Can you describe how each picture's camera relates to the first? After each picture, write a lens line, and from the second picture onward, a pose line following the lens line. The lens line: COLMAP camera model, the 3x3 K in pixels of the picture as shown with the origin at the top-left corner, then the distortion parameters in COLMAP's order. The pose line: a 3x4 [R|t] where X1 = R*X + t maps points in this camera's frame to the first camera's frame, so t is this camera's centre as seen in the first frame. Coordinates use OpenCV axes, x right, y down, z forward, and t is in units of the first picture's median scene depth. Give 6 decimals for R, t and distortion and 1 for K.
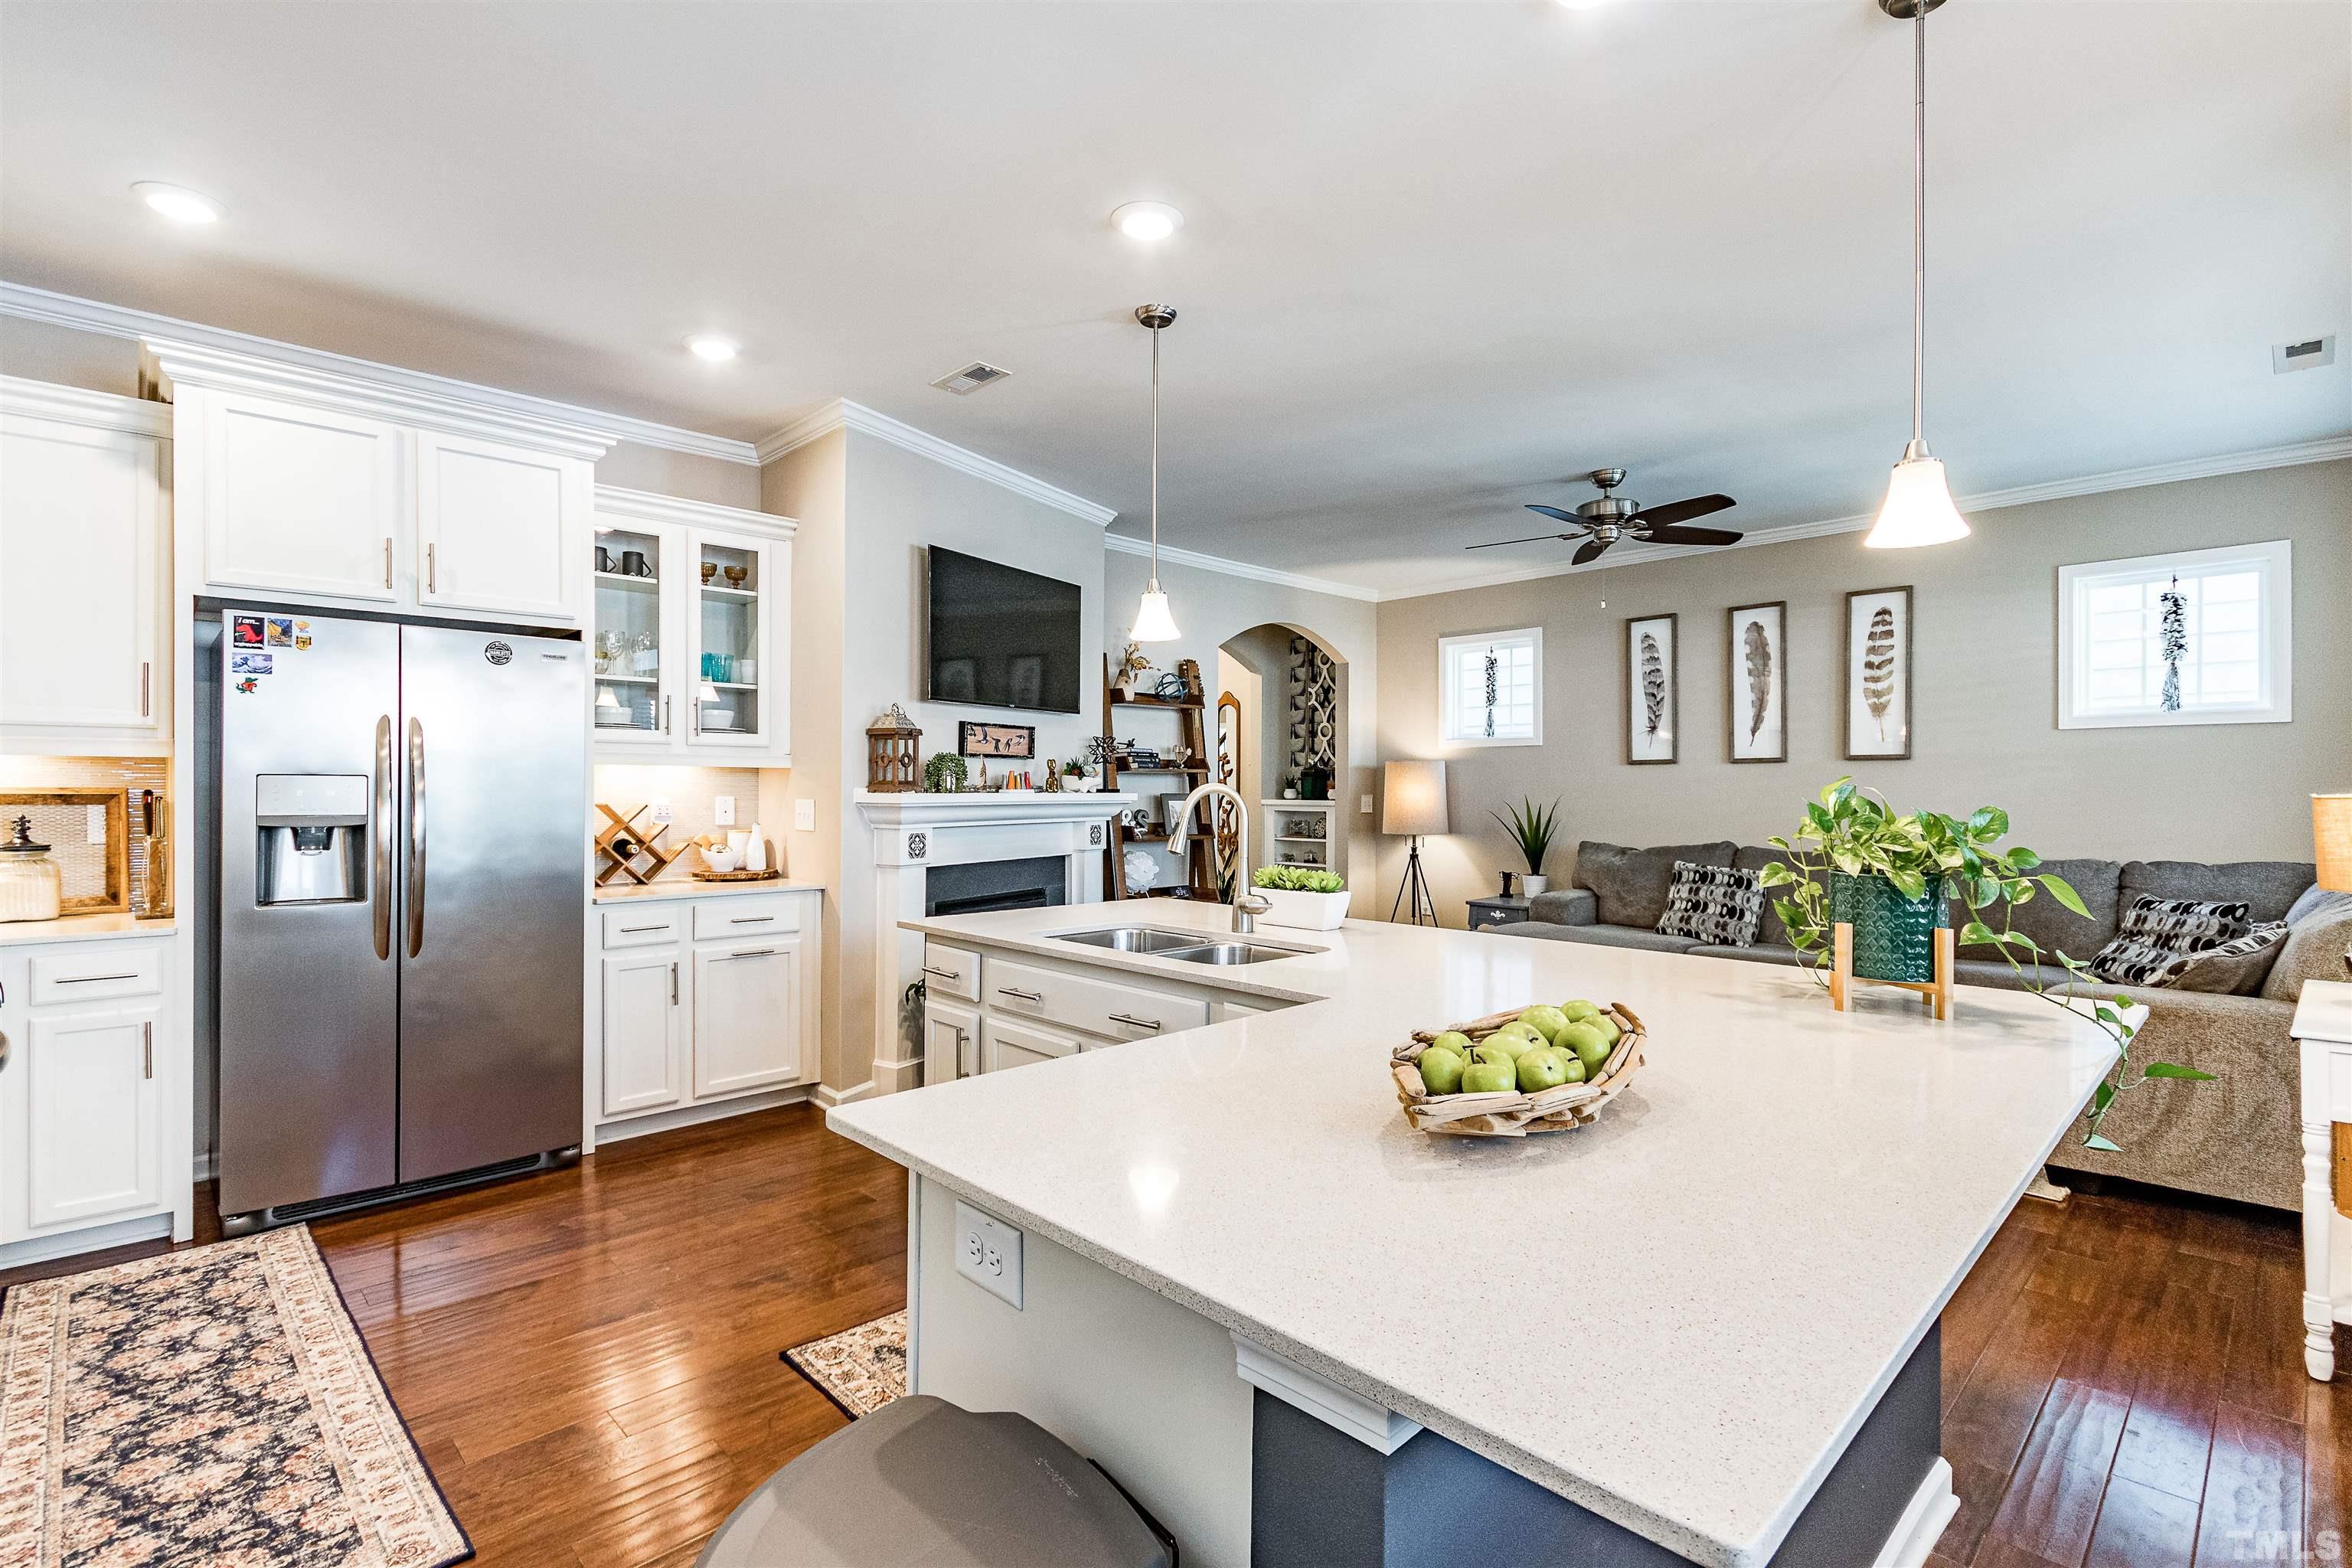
lens RADIAL K [[1080.0, 0, 1171.1], [0, 1080.0, 787.7], [0, 0, 1]] dist [0.001597, 0.000171]
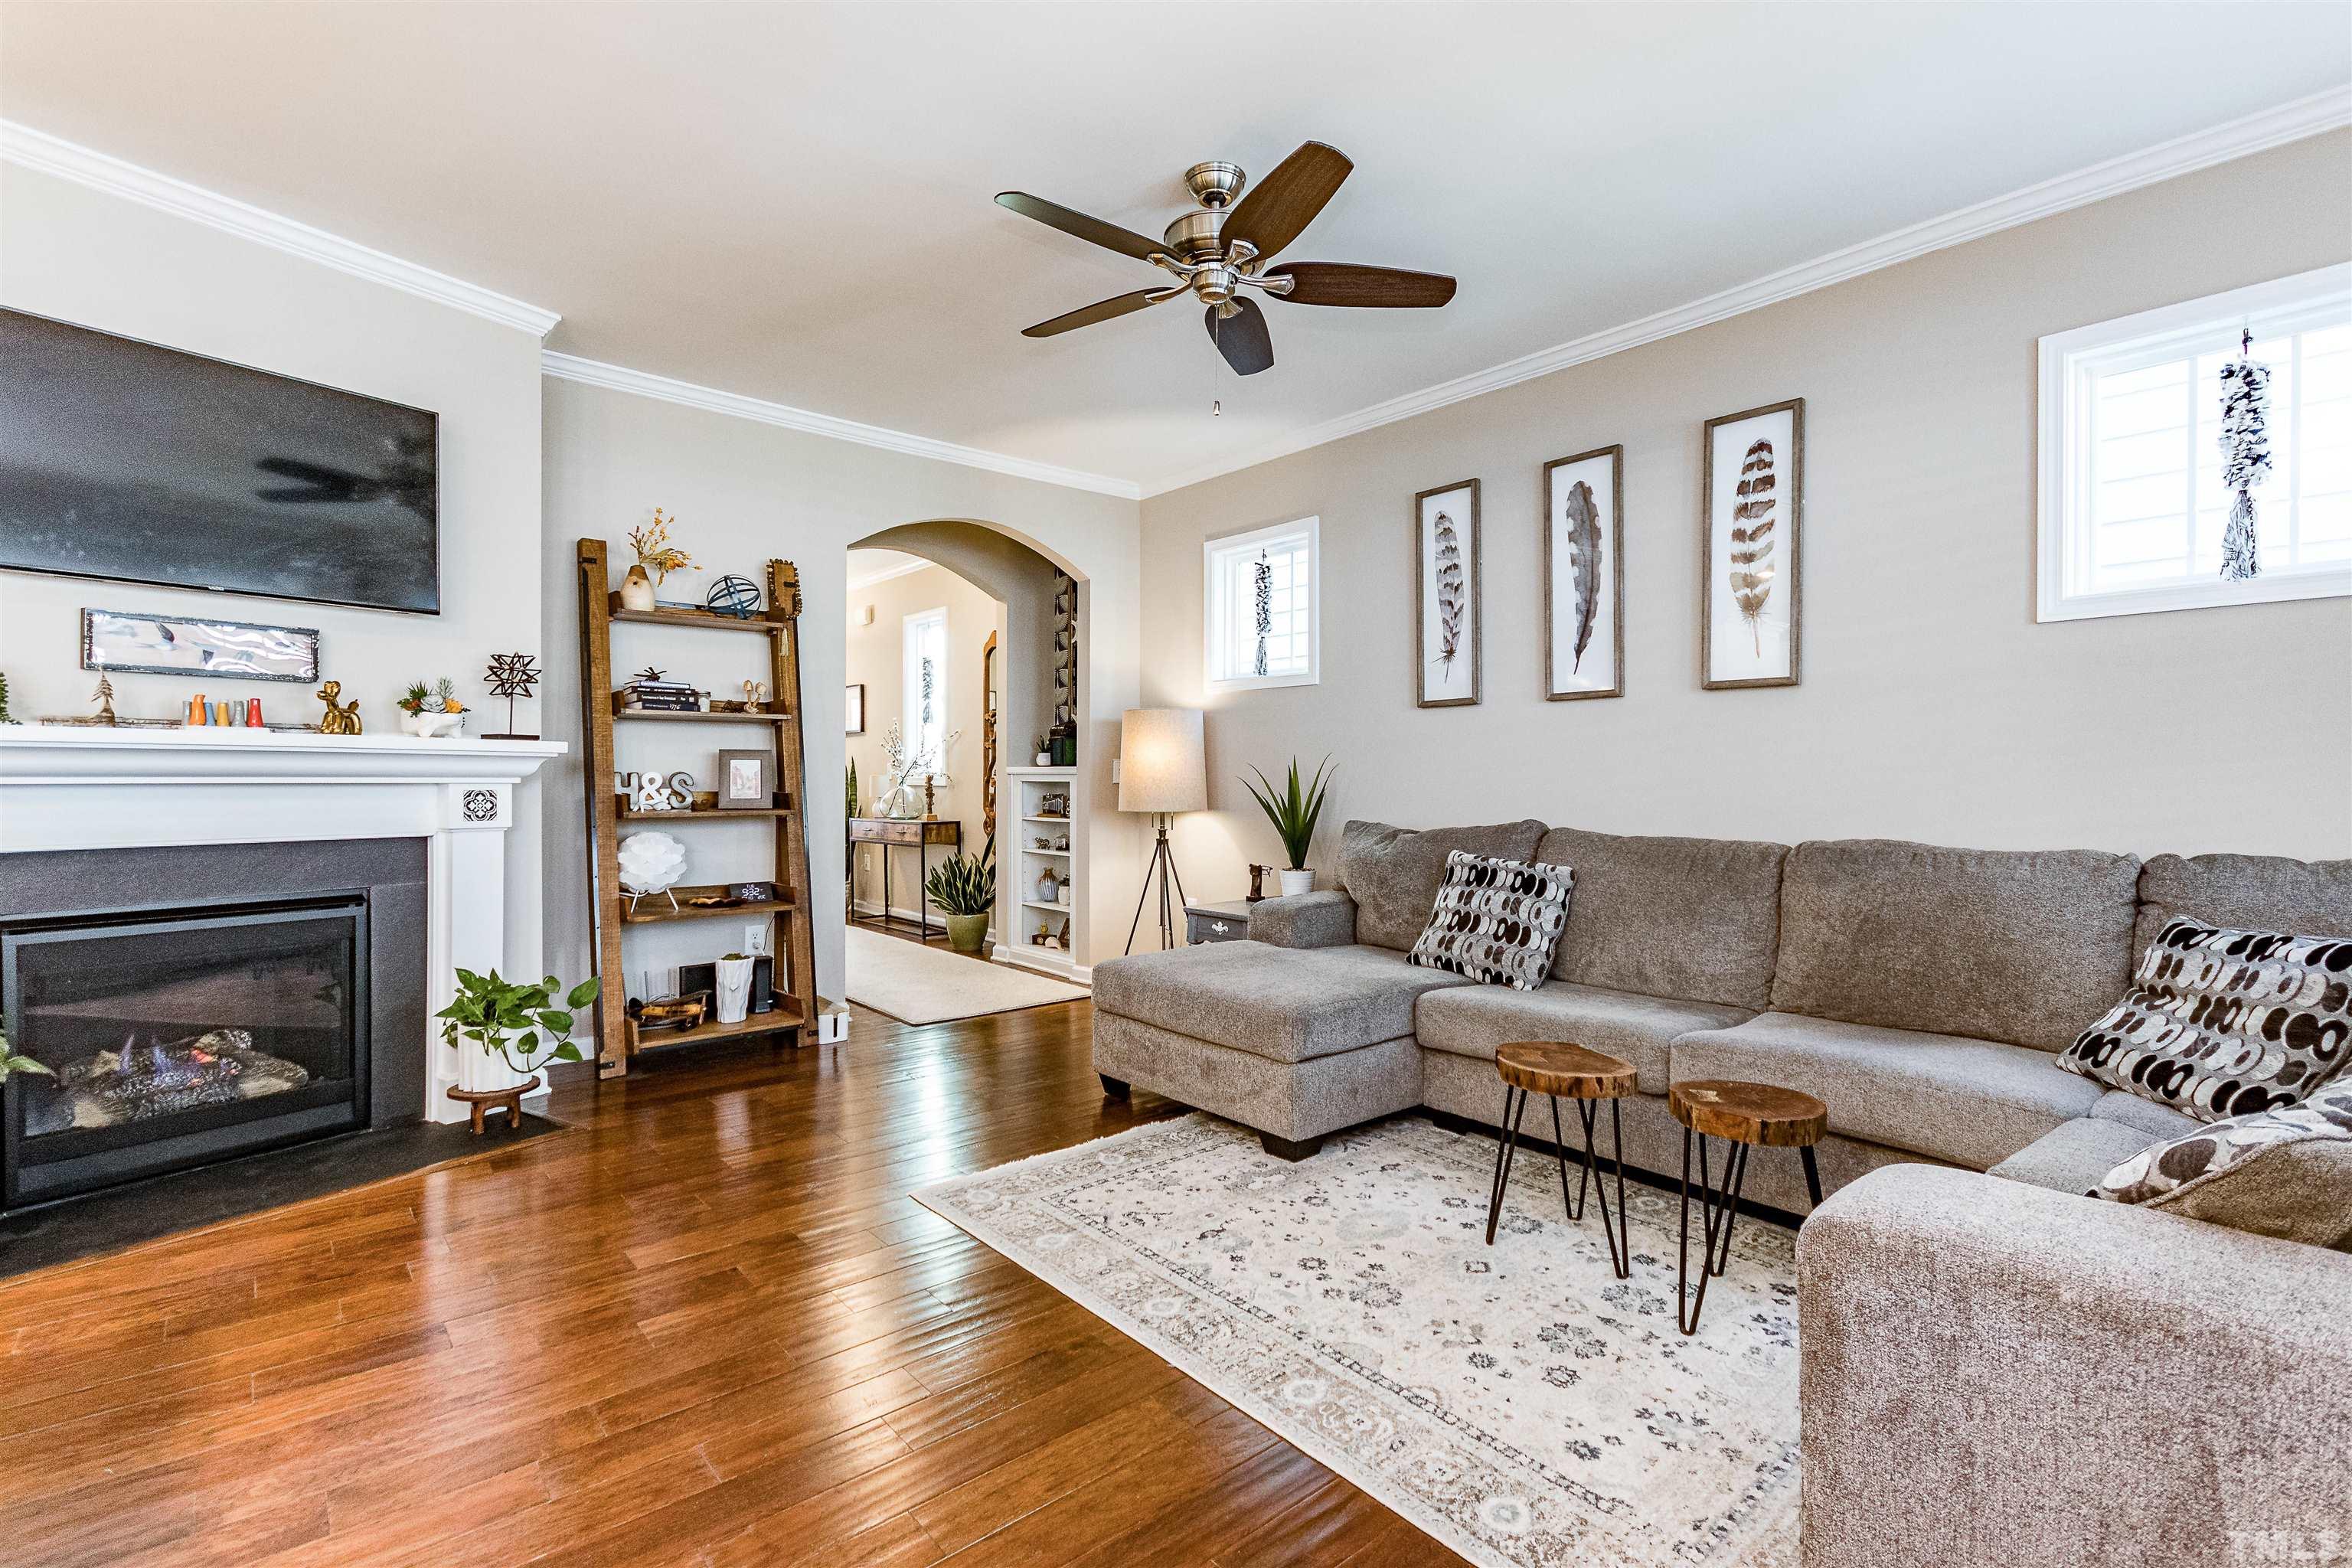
lens RADIAL K [[1083.3, 0, 1170.6], [0, 1083.3, 778.5], [0, 0, 1]] dist [0.000253, -0.000419]
pose [[0.998384, 0.000092, -0.056836, 0.350305], [0.000162, 0.999990, 0.004471, 0.022715], [0.056836, -0.004473, 0.998374, 0.355440]]
